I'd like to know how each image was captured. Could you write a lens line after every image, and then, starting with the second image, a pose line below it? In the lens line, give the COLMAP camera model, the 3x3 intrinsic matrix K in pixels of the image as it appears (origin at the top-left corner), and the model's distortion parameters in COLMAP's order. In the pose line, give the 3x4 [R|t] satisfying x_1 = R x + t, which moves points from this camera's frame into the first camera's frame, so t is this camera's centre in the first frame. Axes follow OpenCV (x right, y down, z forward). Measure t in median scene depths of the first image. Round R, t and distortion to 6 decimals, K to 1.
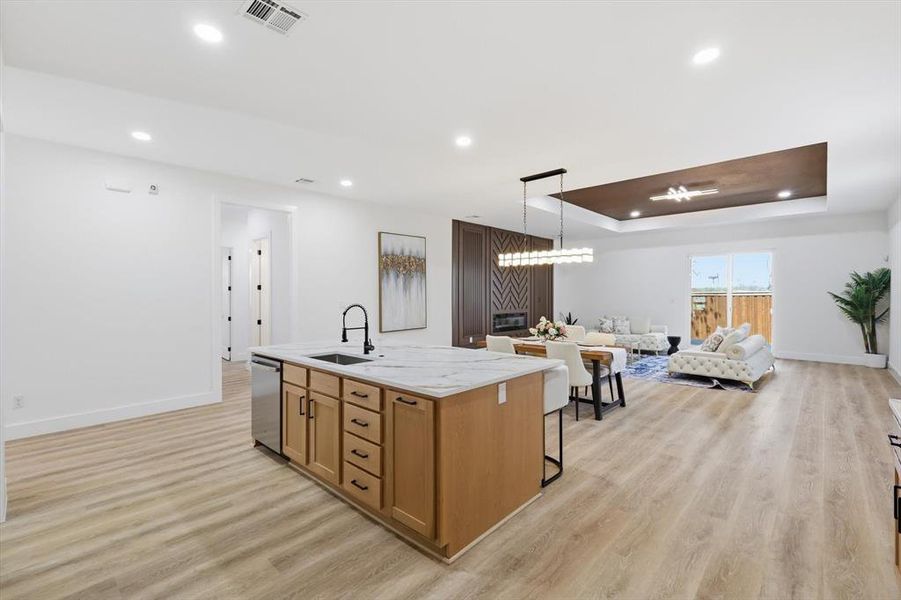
lens RADIAL K [[399.0, 0, 450.5], [0, 399.0, 294.7], [0, 0, 1]] dist [0.004761, -0.000827]
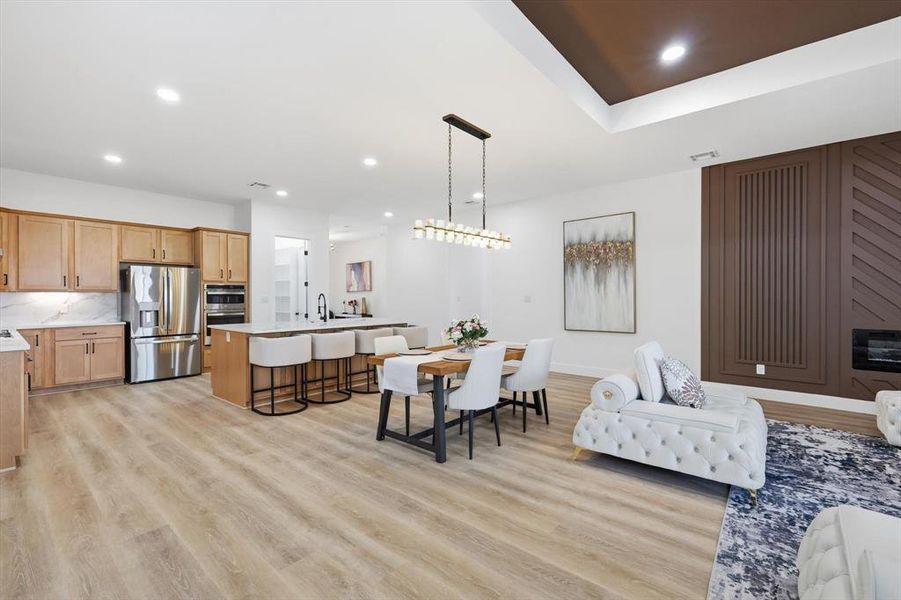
lens RADIAL K [[393.5, 0, 451.6], [0, 393.5, 298.7], [0, 0, 1]] dist [0.004821, 0.000359]
pose [[0.045668, 0.008157, -0.998923, 1.627367], [-0.000650, 0.999967, 0.008136, 0.033368], [0.998956, 0.000278, 0.045672, 1.546383]]
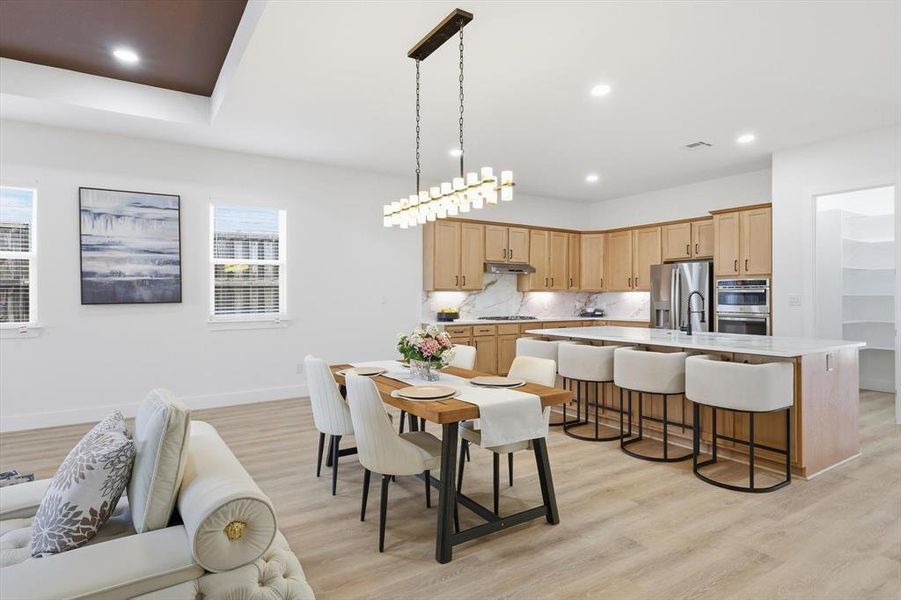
lens RADIAL K [[495.6, 0, 449.5], [0, 495.6, 292.9], [0, 0, 1]] dist [0.006766, 0.001504]
pose [[-0.971348, 0.004316, 0.237621, 0.119445], [0.003430, 0.999986, -0.004142, 0.033566], [-0.237635, -0.003209, -0.971349, 2.641749]]
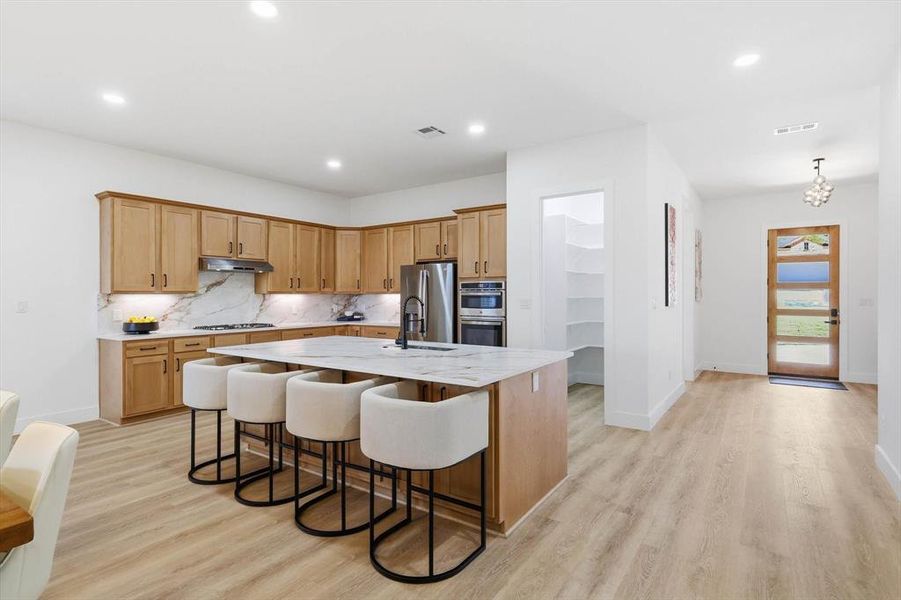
lens RADIAL K [[458.6, 0, 452.5], [0, 458.6, 296.4], [0, 0, 1]] dist [0.009690, 0.002047]
pose [[-0.989140, 0.005932, -0.146857, -0.171630], [0.004936, 0.999962, 0.007147, 0.018271], [0.146894, 0.006344, -0.989132, 2.171974]]
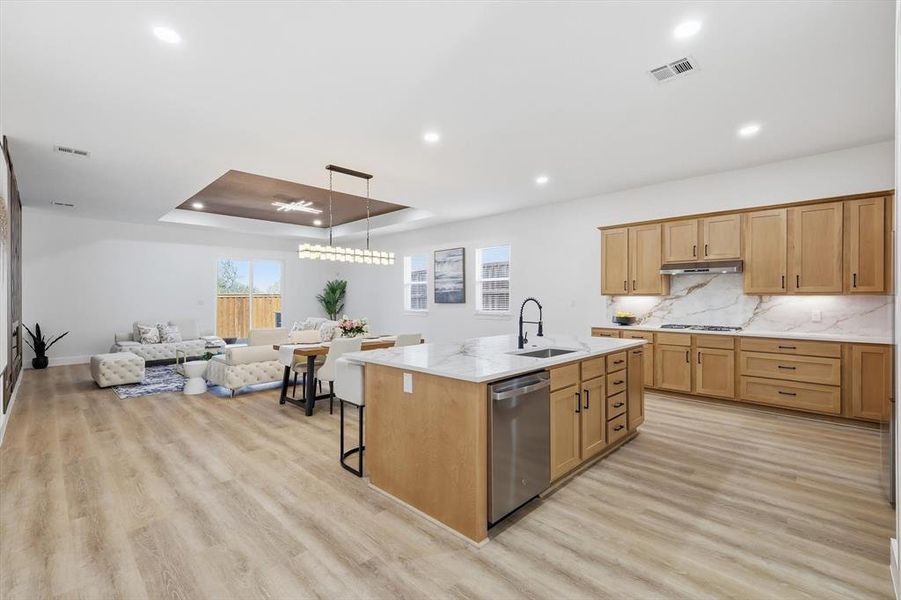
lens RADIAL K [[399.0, 0, 448.7], [0, 399.0, 299.2], [0, 0, 1]] dist [0.004761, -0.000827]
pose [[0.025395, -0.002427, 0.999675, -1.250673], [0.002268, 0.999995, 0.002370, 0.025563], [-0.999675, 0.002207, 0.025401, 1.205678]]
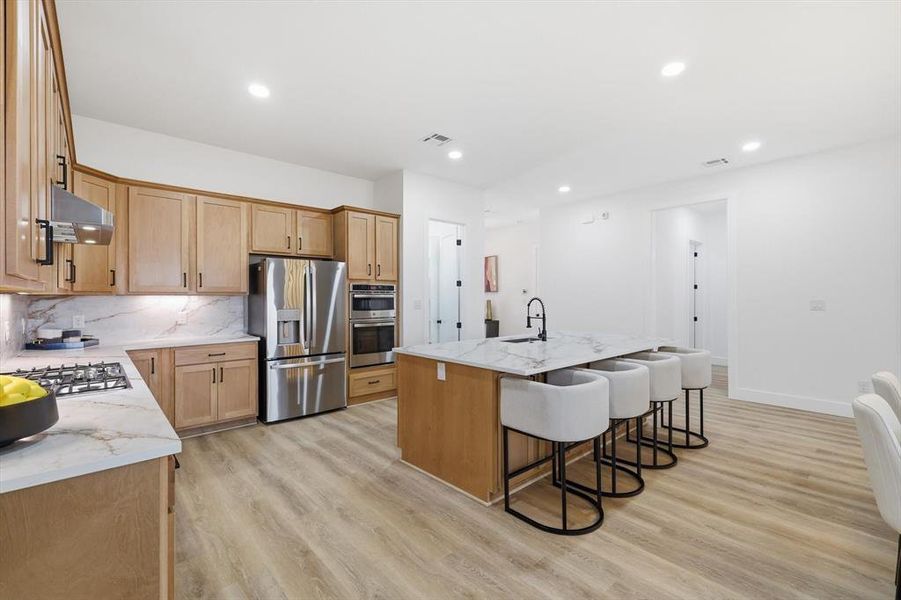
lens RADIAL K [[393.5, 0, 450.9], [0, 393.5, 299.0], [0, 0, 1]] dist [0.004821, 0.000359]
pose [[-0.081923, 0.008401, -0.996603, 0.980738], [-0.001374, 0.999963, 0.008542, 0.018938], [0.996638, 0.002069, -0.081908, 0.863002]]
